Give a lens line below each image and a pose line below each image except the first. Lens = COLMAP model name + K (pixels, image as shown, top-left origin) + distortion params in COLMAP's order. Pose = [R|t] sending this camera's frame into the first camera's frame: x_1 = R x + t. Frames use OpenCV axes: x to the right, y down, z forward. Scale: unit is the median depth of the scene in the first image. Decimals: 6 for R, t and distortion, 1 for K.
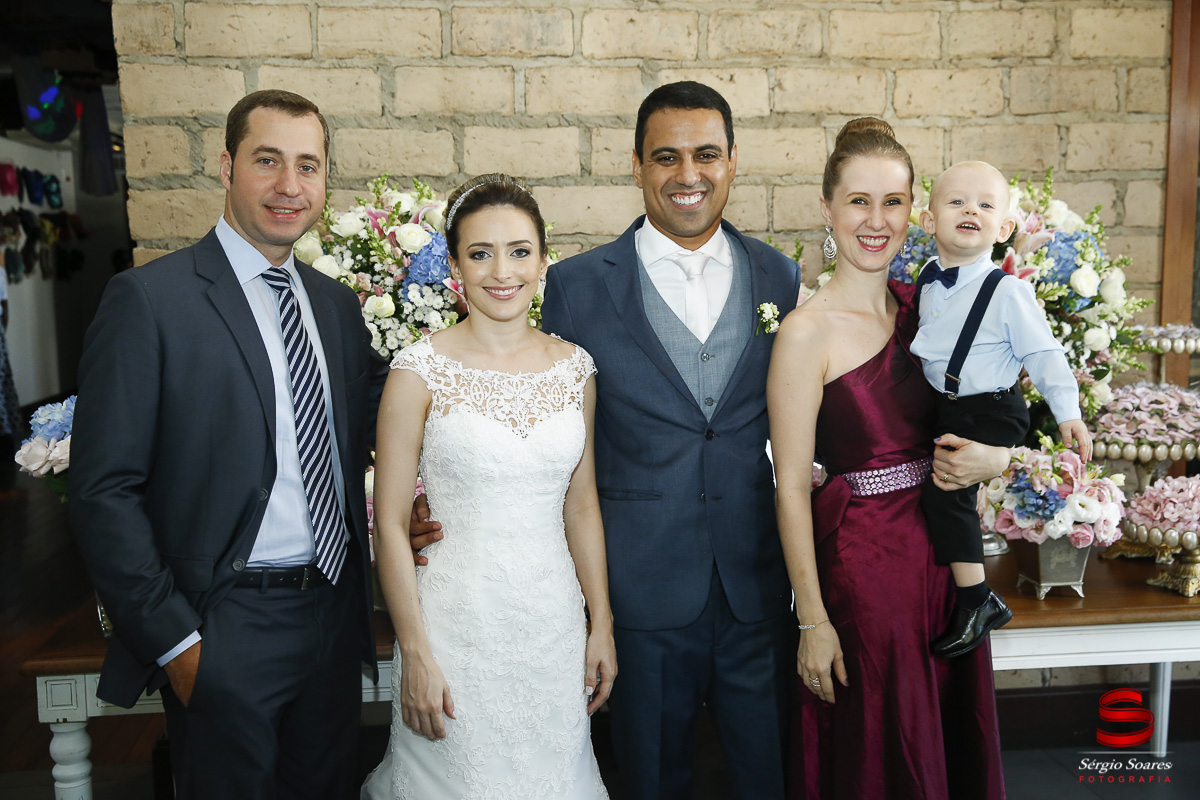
lens RADIAL K [[1299.5, 0, 600.0], [0, 1299.5, 400.0], [0, 0, 1]] dist [0.005180, 0.129803]
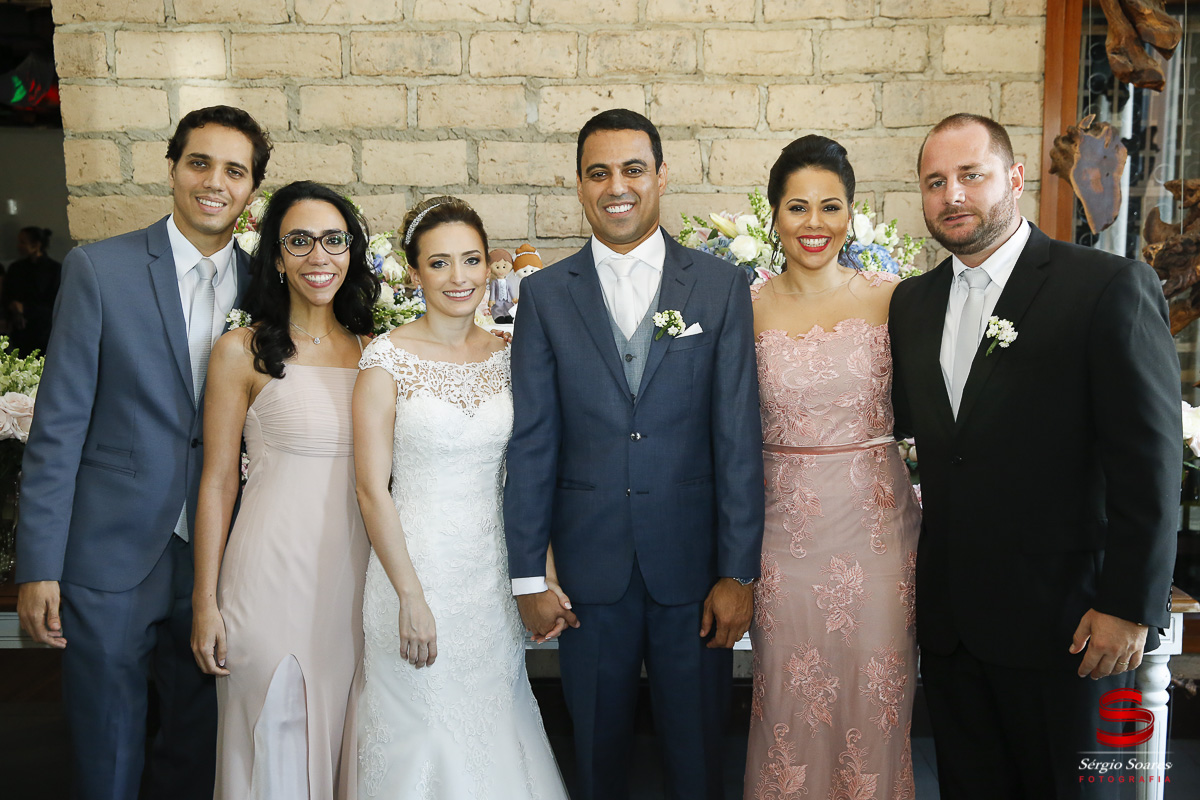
lens RADIAL K [[1299.5, 0, 600.0], [0, 1299.5, 400.0], [0, 0, 1]] dist [0.005180, 0.129803]
pose [[0.990637, 0.026580, -0.133909, 0.241781], [-0.025271, 0.999615, 0.011465, -0.007346], [0.134162, -0.007974, 0.990927, -0.065509]]
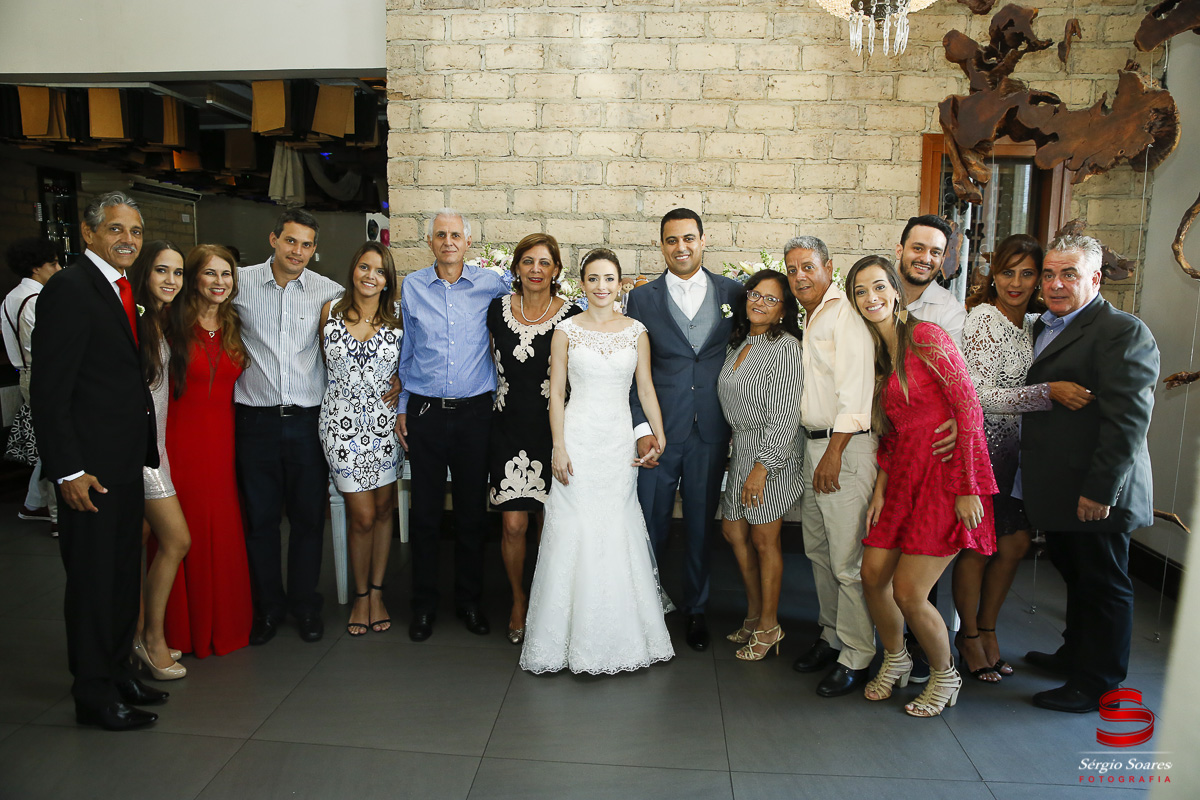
lens RADIAL K [[818.7, 0, 600.0], [0, 818.7, 400.0], [0, 0, 1]] dist [-0.112827, 0.083053]
pose [[0.981097, 0.057887, -0.184658, 0.220764], [-0.052746, 0.998075, 0.032635, 0.024839], [0.186191, -0.022278, 0.982261, -0.228004]]
